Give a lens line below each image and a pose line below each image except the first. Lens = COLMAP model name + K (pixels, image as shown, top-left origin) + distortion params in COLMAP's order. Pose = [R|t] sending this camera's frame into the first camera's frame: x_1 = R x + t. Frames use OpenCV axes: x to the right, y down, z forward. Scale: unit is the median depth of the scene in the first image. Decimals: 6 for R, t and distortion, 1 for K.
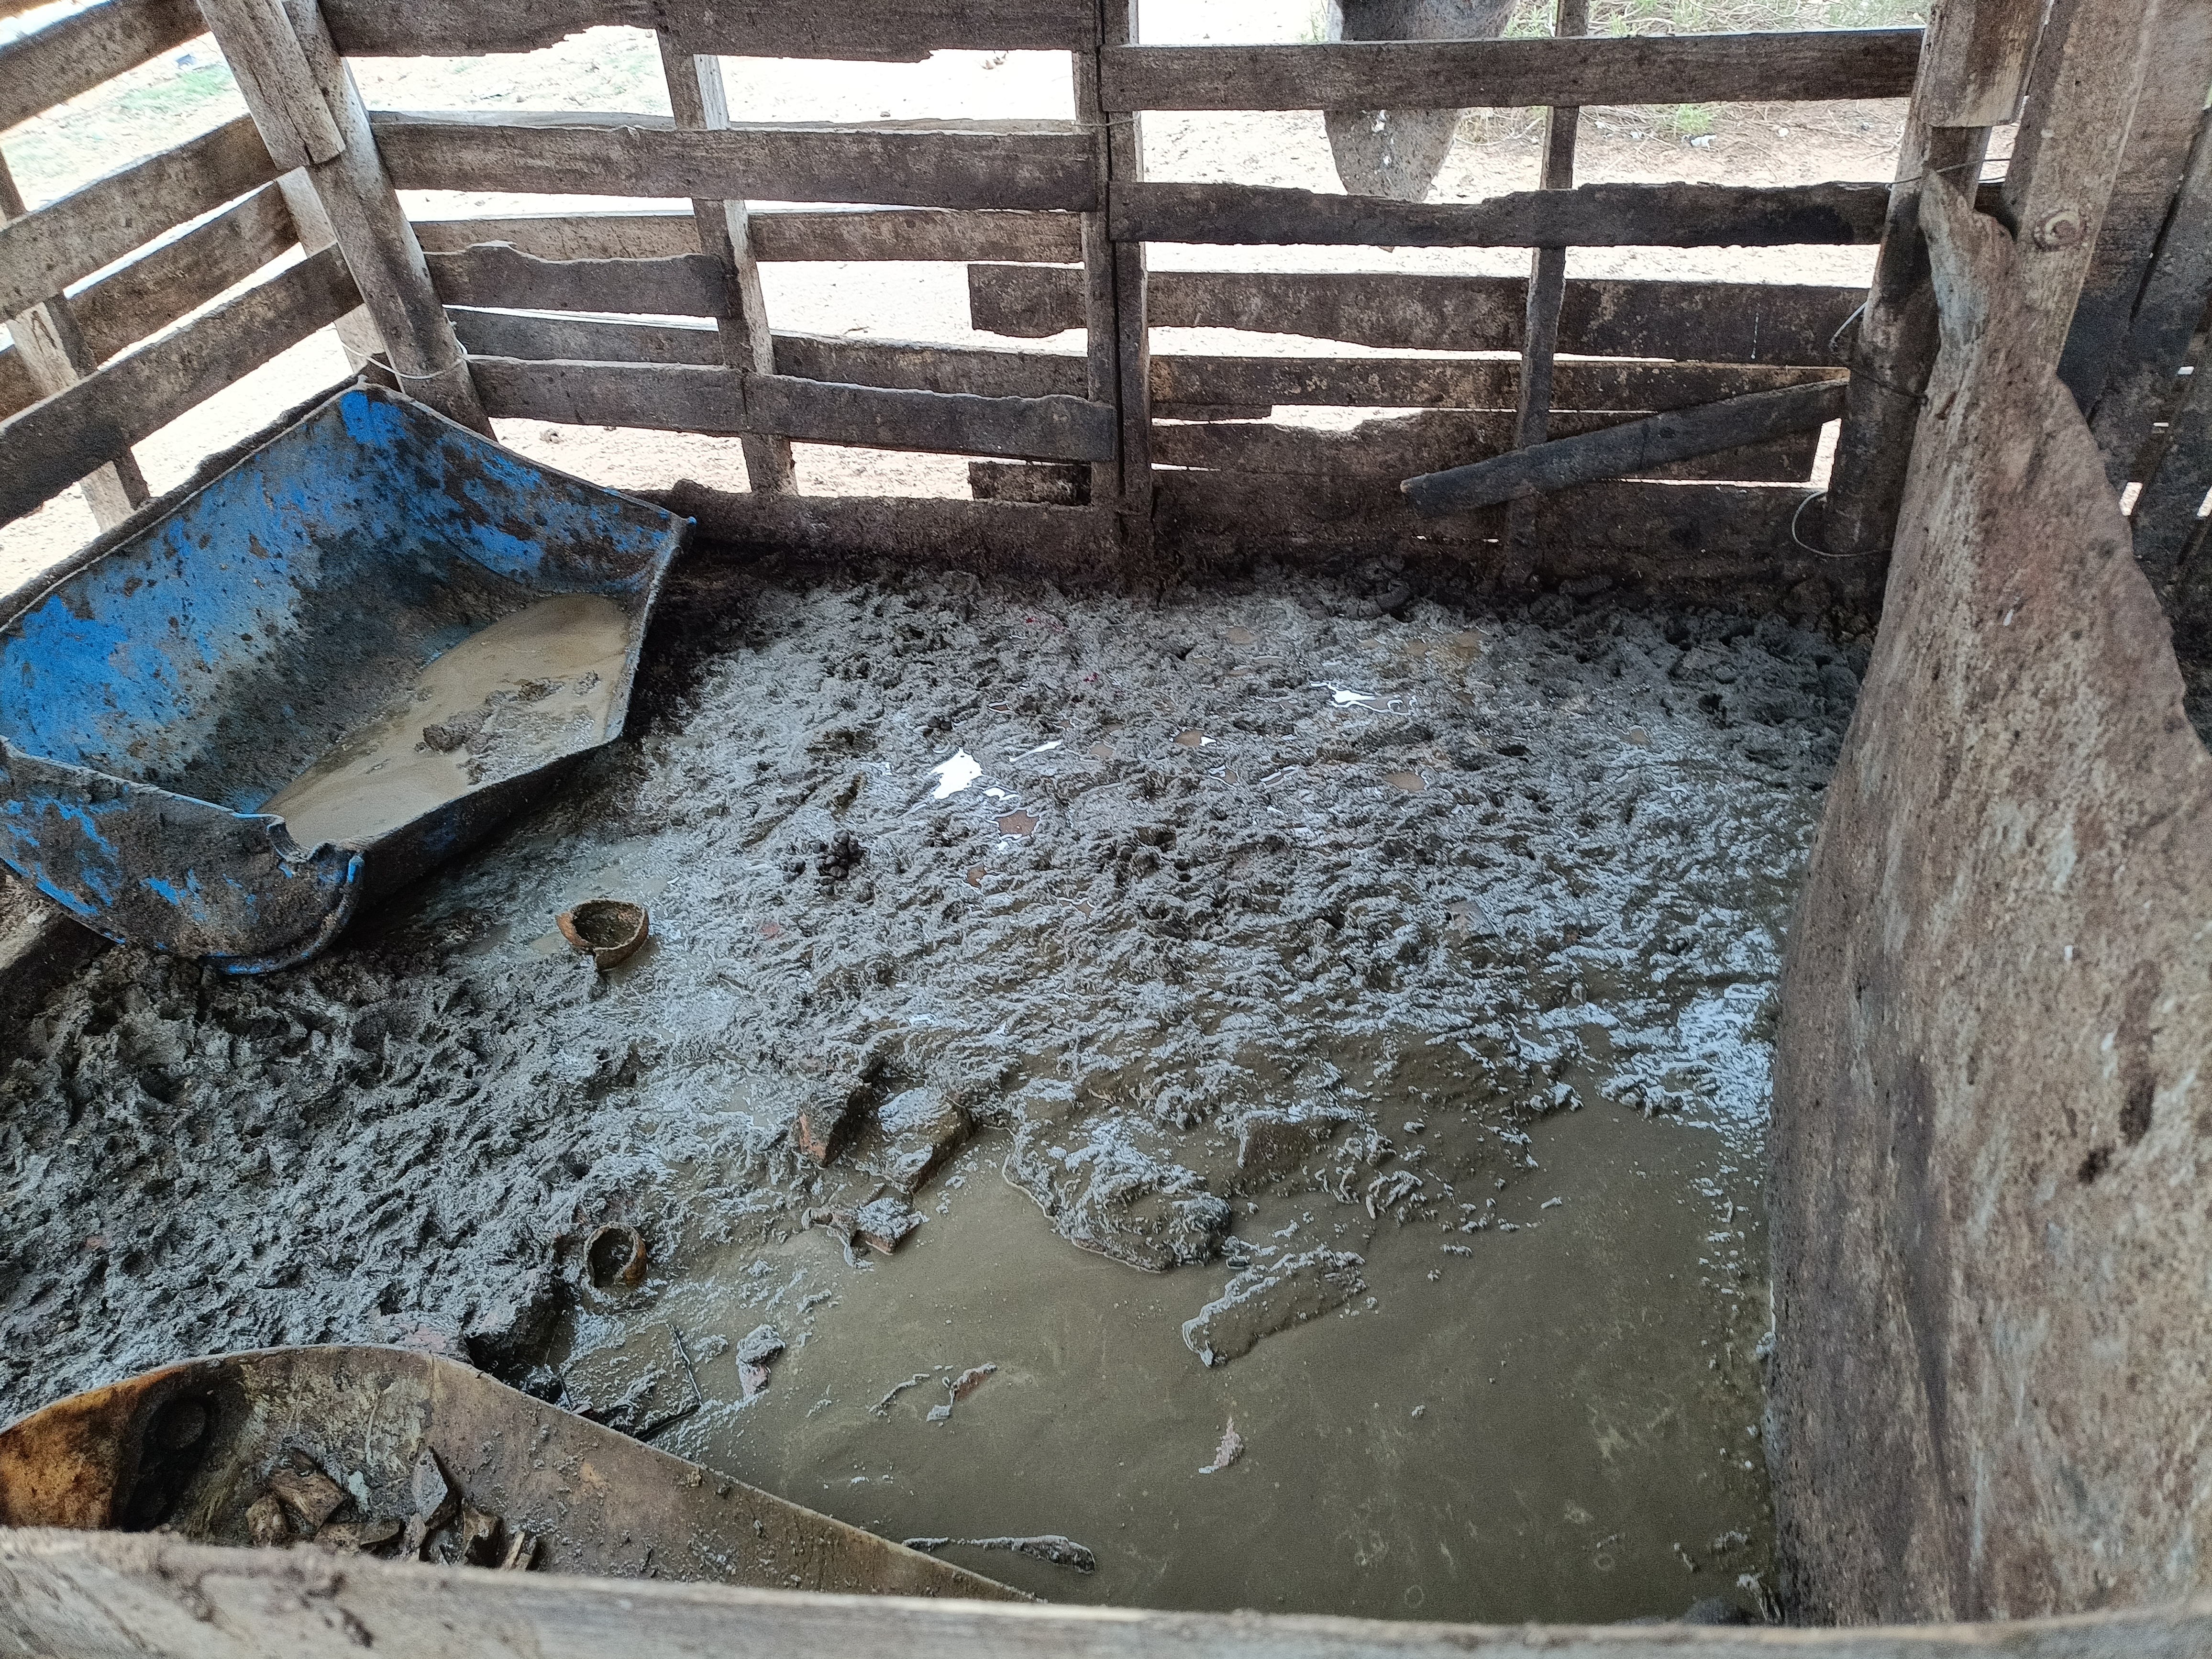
lens RADIAL K [[1617.2, 0, 1105.8], [0, 1617.2, 829.2], [0, 0, 1]] dist [0.040514, -0.033959]
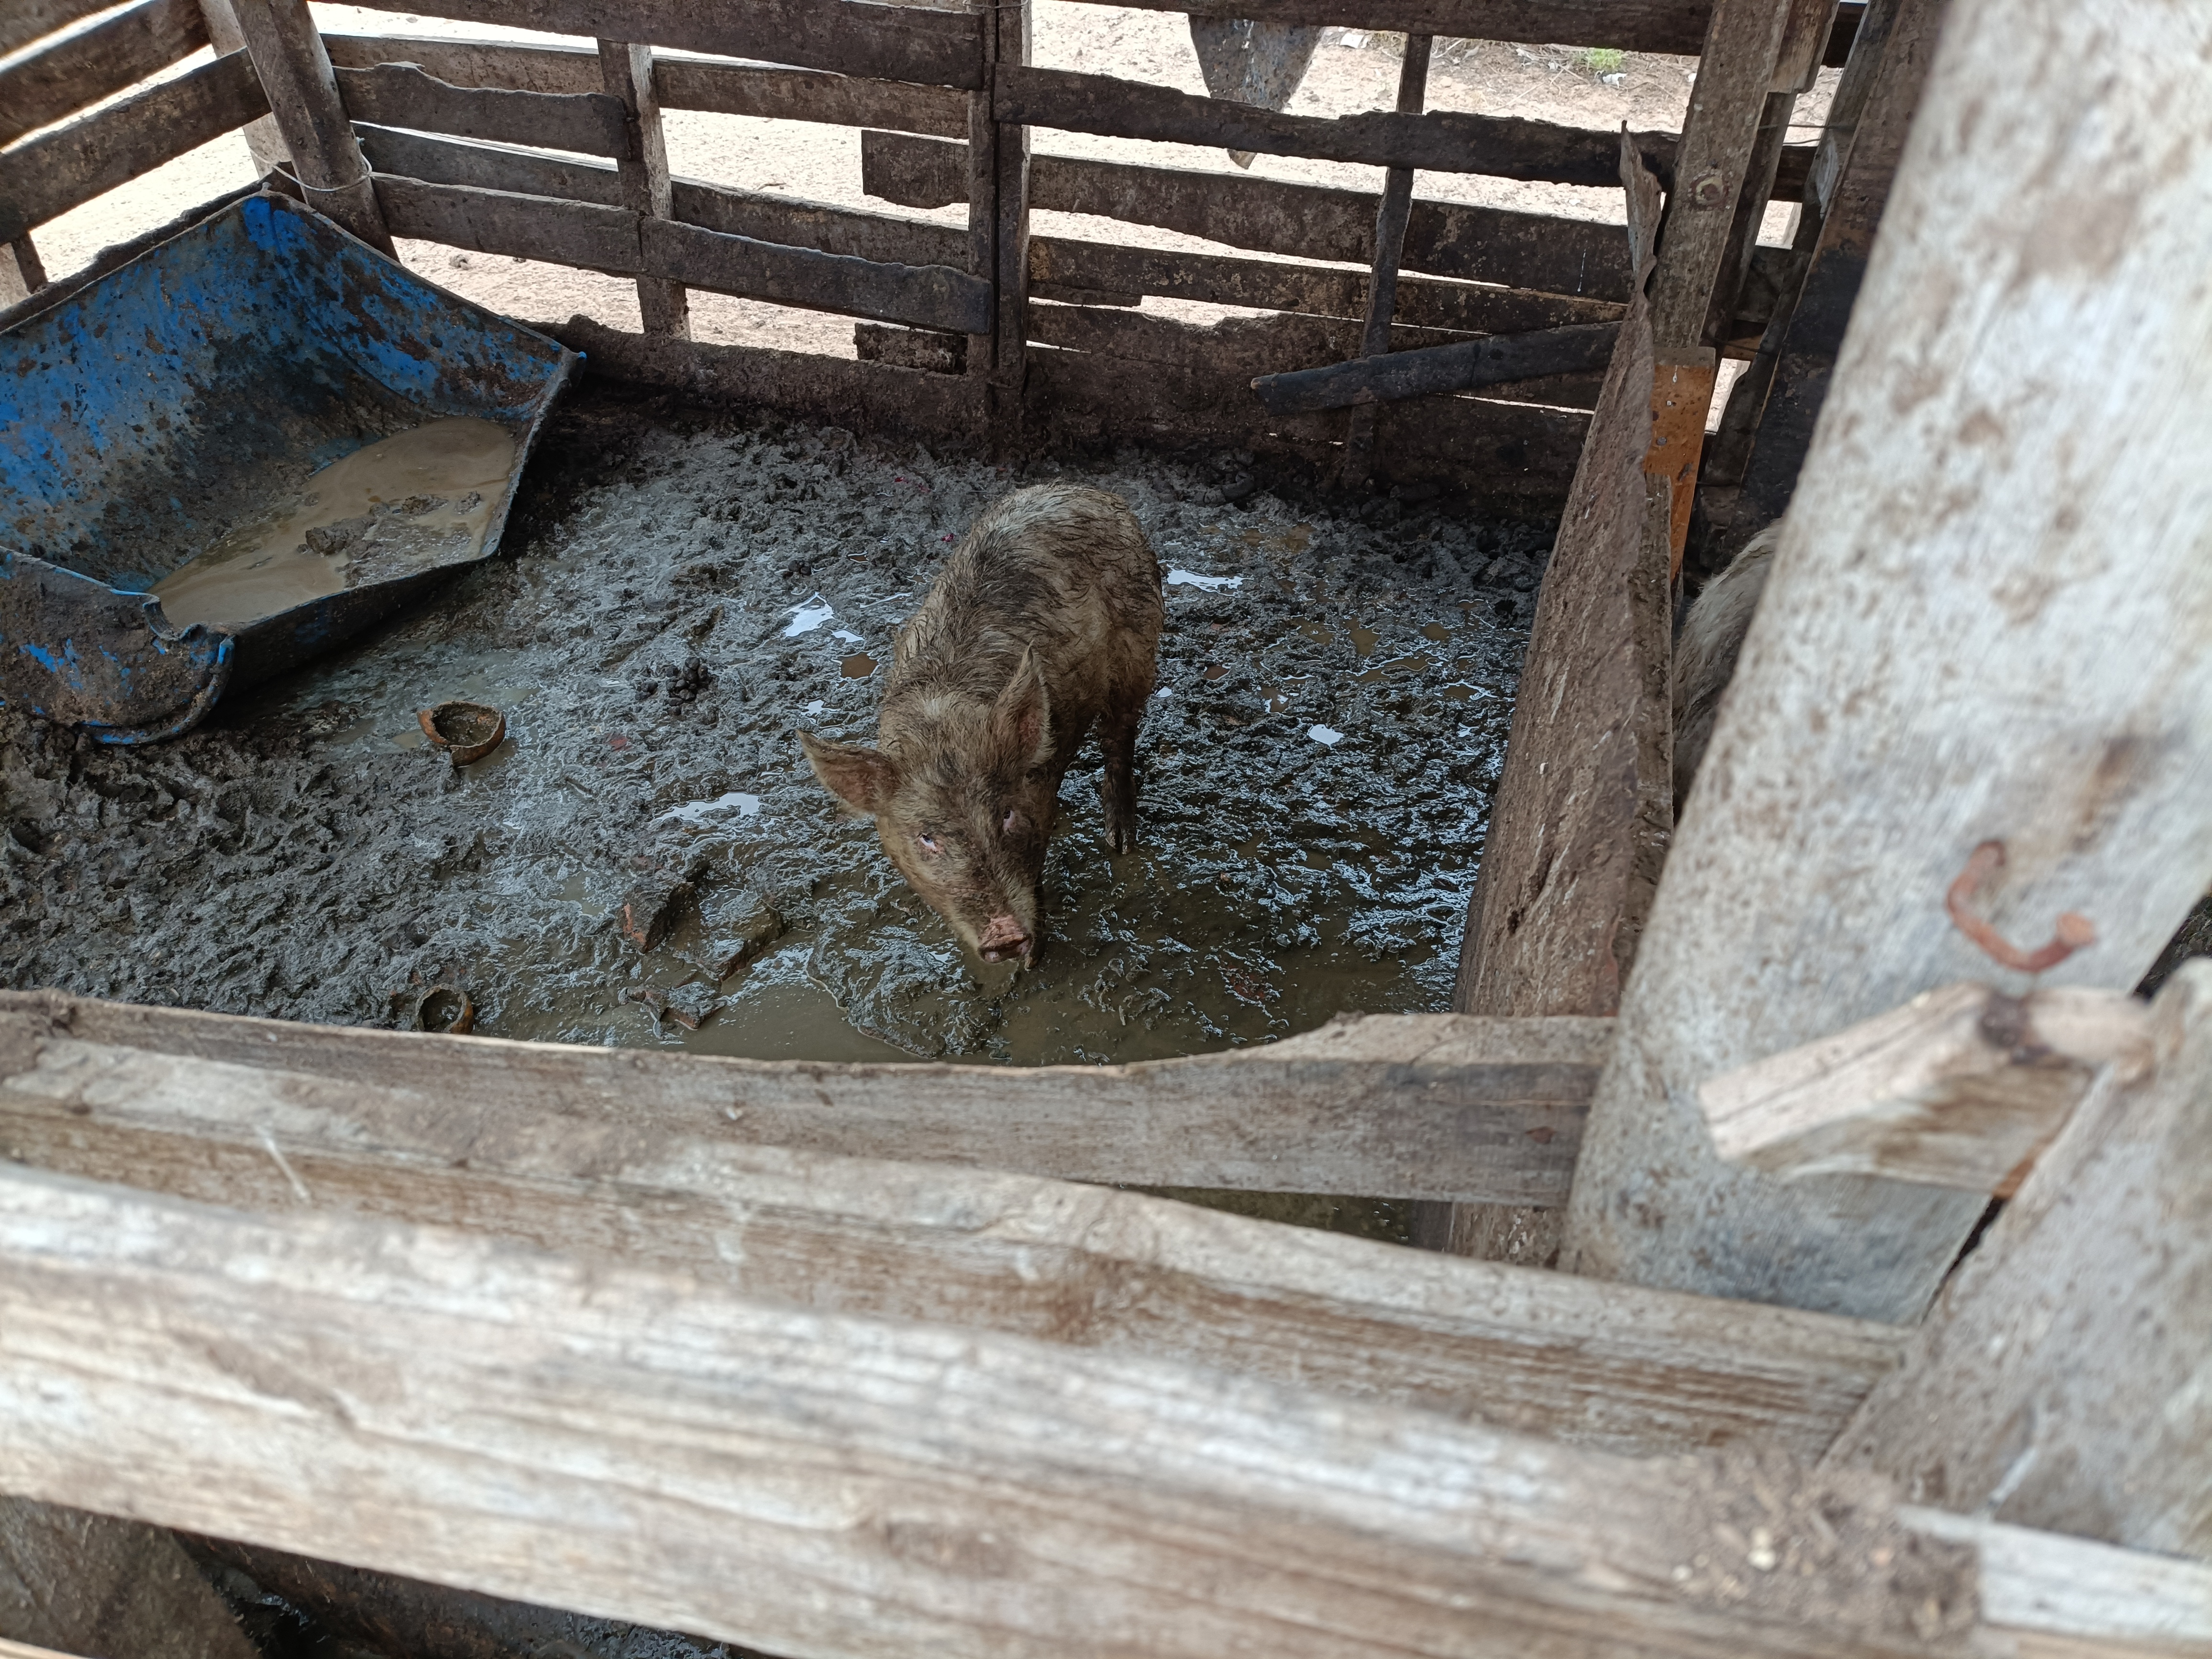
lens RADIAL K [[1617.2, 0, 1109.8], [0, 1617.2, 828.8], [0, 0, 1]] dist [0.040514, -0.033959]
pose [[0.995941, 0.077527, 0.045719, 0.064871], [-0.080250, 0.994902, 0.061075, 0.023847], [-0.040751, -0.064496, 0.997086, -0.083683]]
